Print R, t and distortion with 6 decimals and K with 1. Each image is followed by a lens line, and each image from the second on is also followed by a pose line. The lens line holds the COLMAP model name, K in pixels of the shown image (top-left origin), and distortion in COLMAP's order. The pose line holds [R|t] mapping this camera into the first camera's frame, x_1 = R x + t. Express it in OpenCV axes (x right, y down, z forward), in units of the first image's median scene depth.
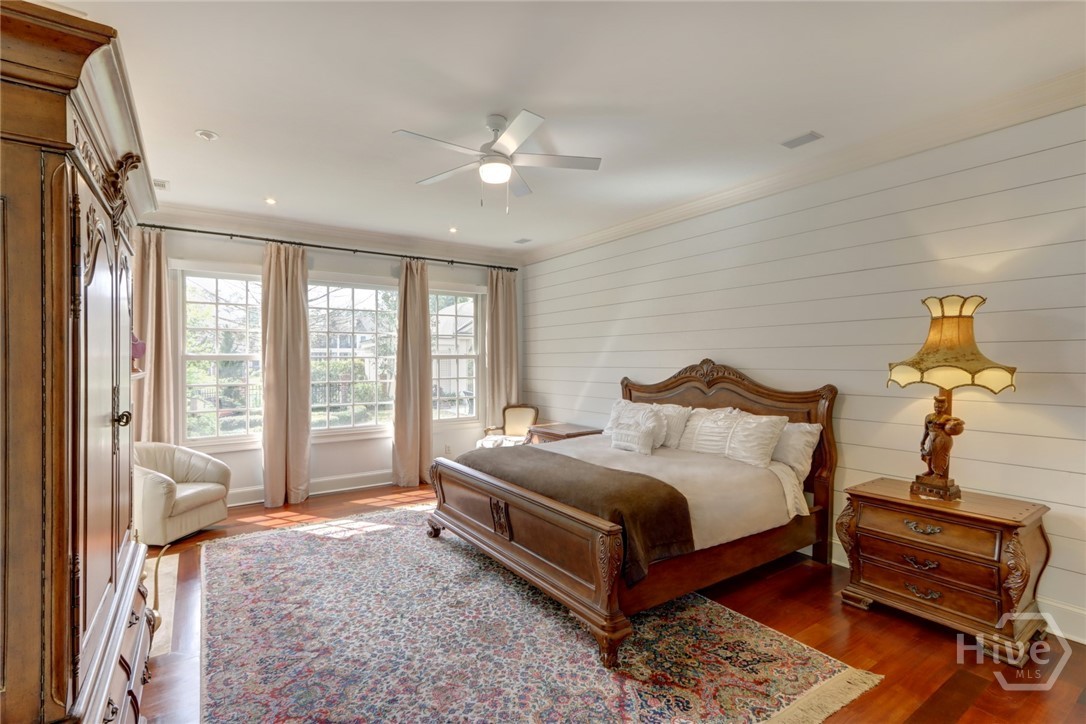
lens RADIAL K [[503.1, 0, 535.9], [0, 503.1, 359.3], [0, 0, 1]] dist [-0.005117, 0.000522]
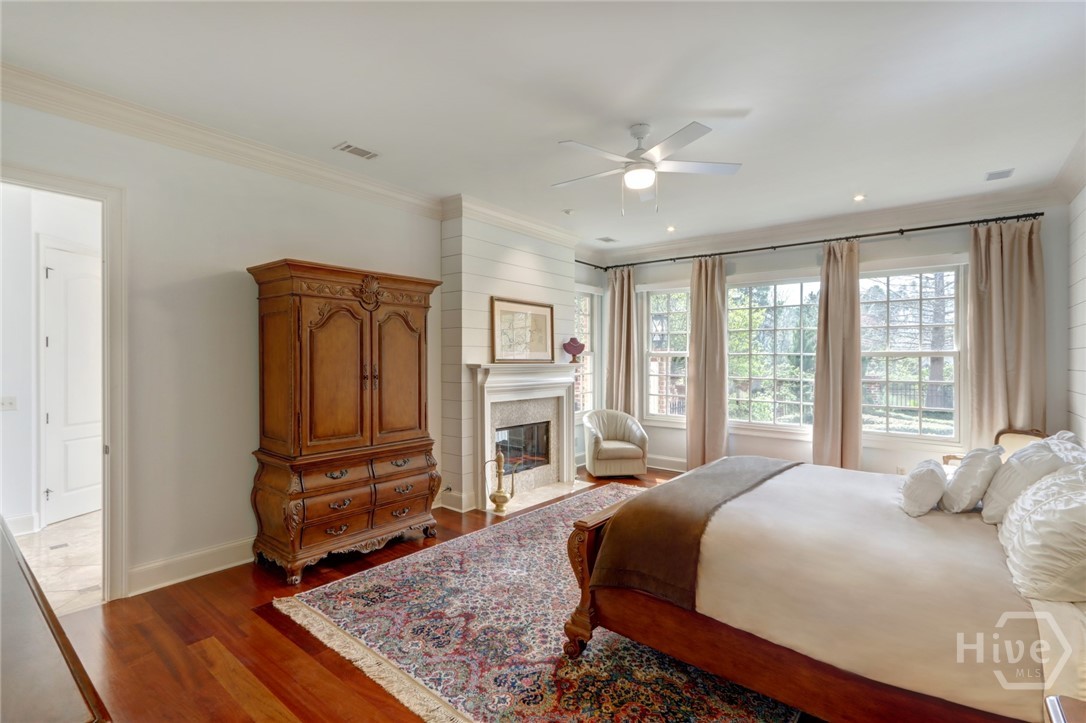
lens RADIAL K [[503.1, 0, 533.8], [0, 503.1, 359.1], [0, 0, 1]] dist [-0.005117, 0.000522]
pose [[0.268130, 0.009313, -0.963338, 0.697593], [-0.002123, 0.999957, 0.009076, -0.004355], [0.963380, -0.000388, 0.268138, 0.405296]]
